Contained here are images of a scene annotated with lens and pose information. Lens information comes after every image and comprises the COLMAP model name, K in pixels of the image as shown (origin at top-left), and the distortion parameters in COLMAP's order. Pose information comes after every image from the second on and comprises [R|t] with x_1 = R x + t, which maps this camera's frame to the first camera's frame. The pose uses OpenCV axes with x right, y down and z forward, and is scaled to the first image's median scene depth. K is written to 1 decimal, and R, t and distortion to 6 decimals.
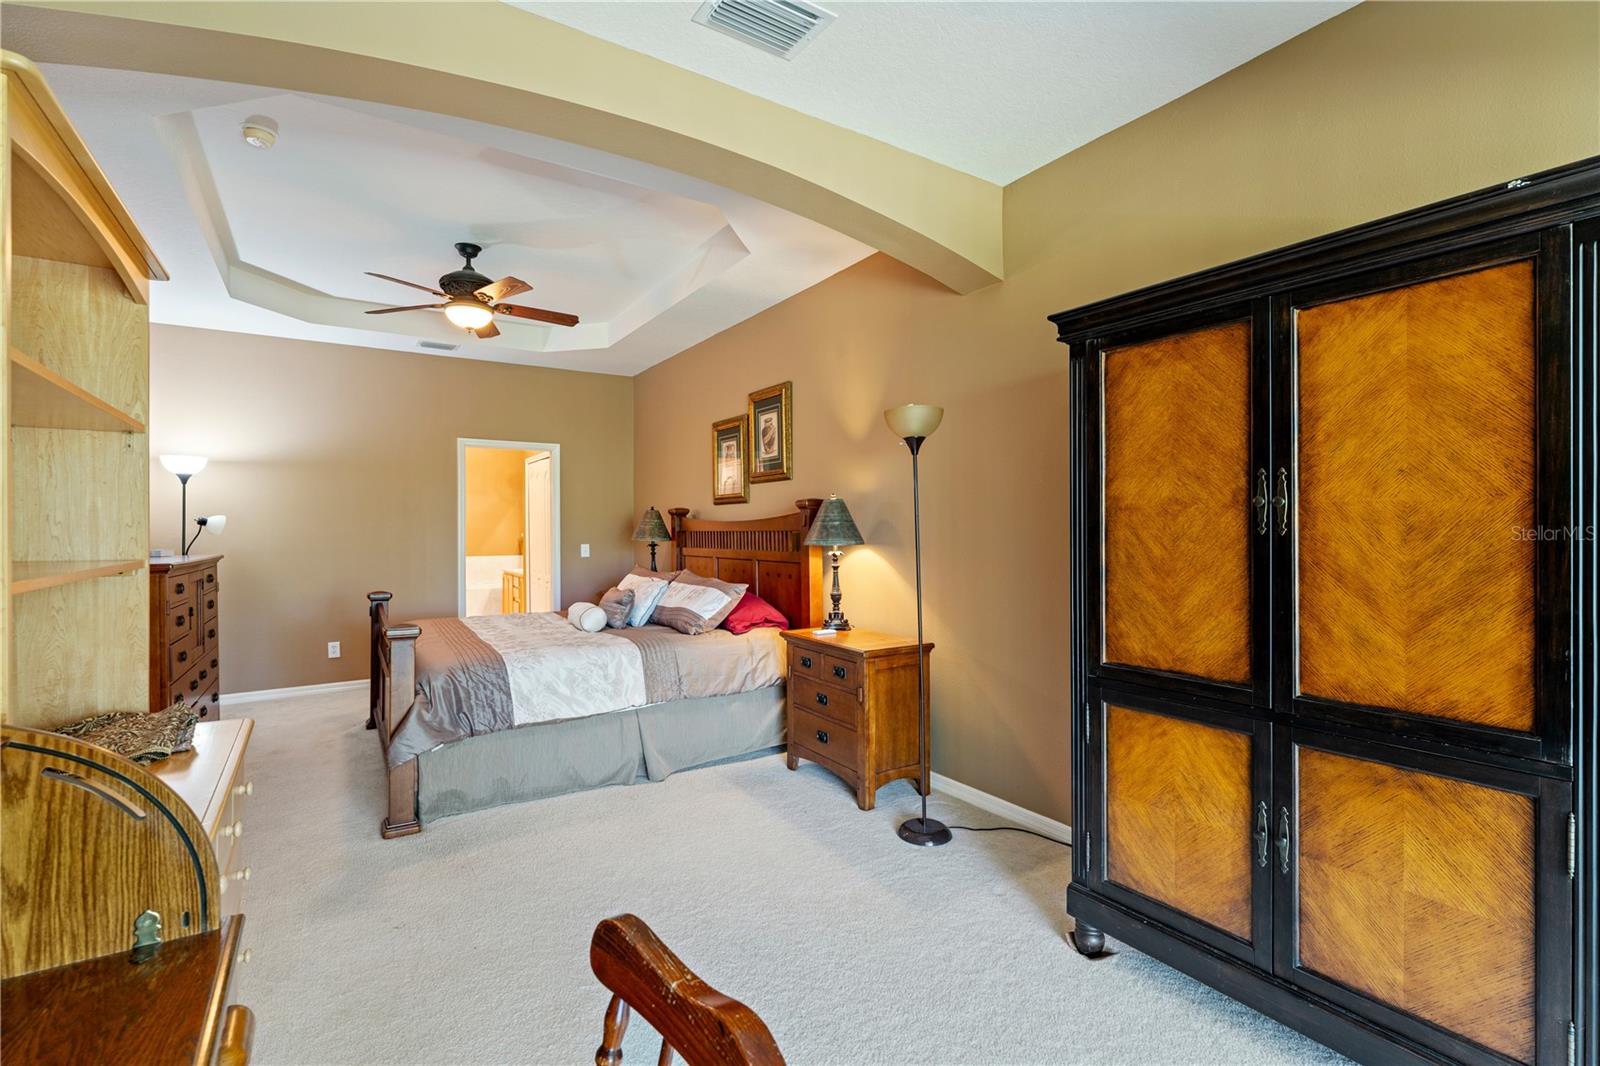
lens RADIAL K [[719.0, 0, 798.6], [0, 719.0, 531.5], [0, 0, 1]] dist [-0.002082, -0.000206]
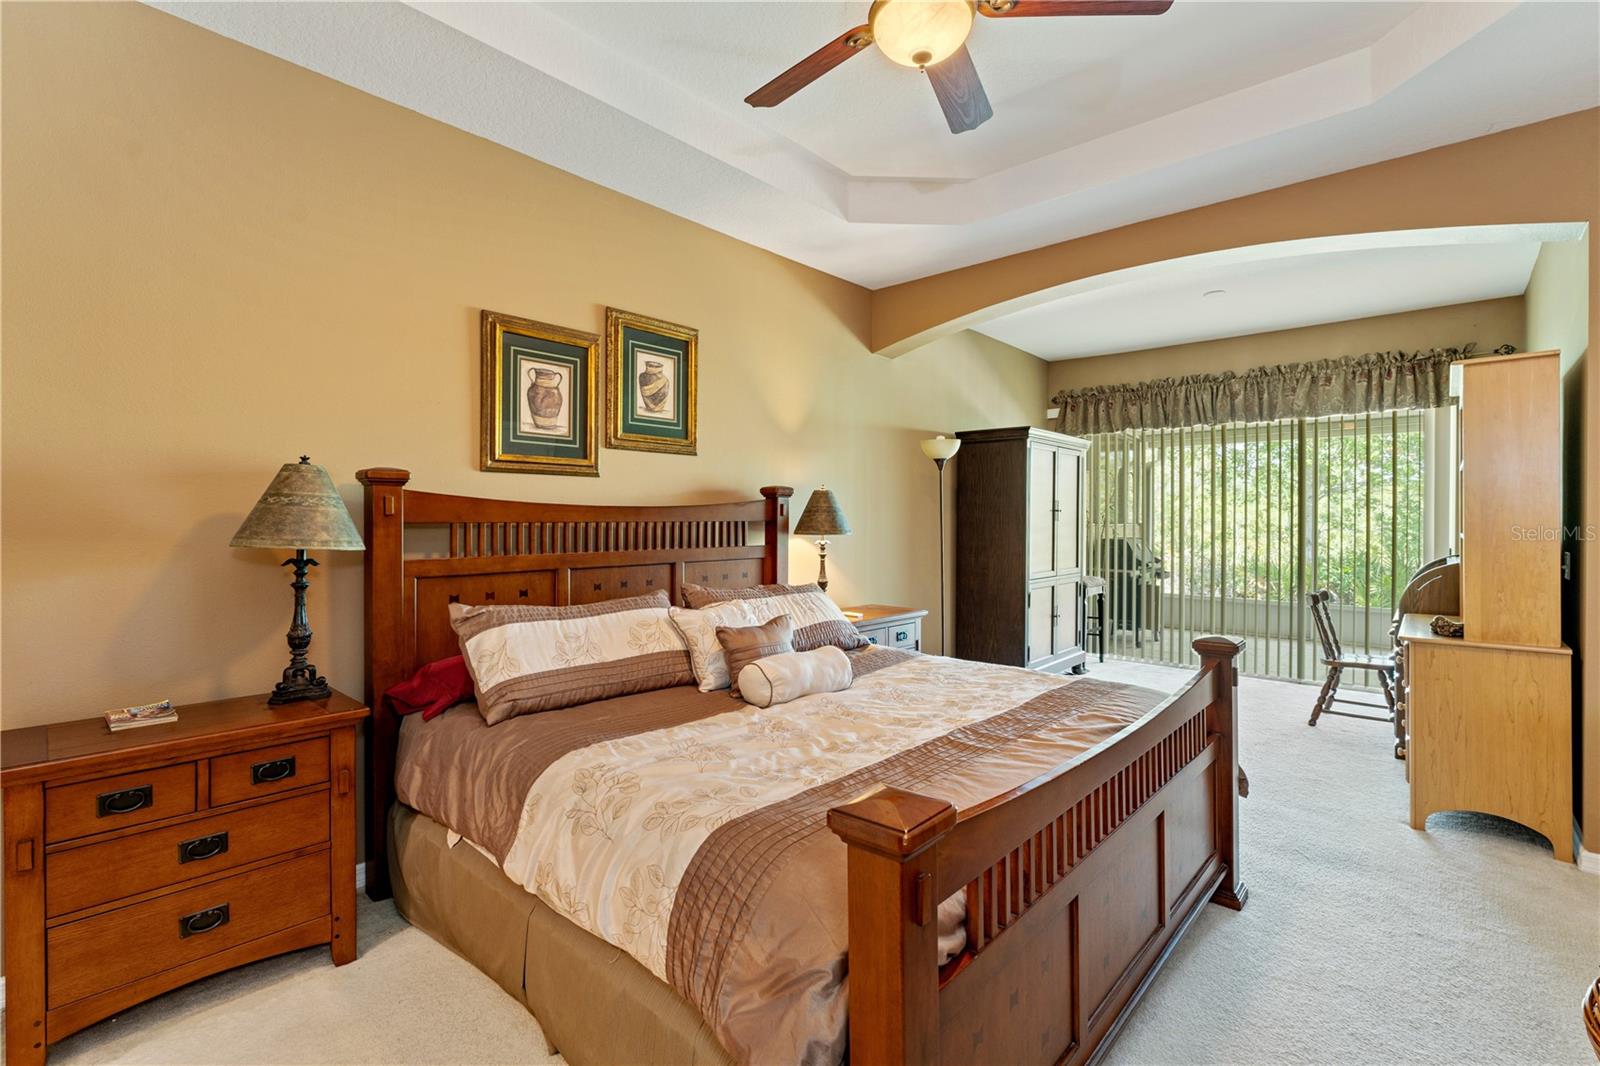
lens RADIAL K [[719.0, 0, 797.8], [0, 719.0, 522.6], [0, 0, 1]] dist [-0.002082, -0.000206]
pose [[-0.255250, -0.001605, 0.966874, -1.146503], [0.005366, 0.999981, 0.003077, -0.001777], [-0.966860, 0.005973, -0.255236, 1.575862]]
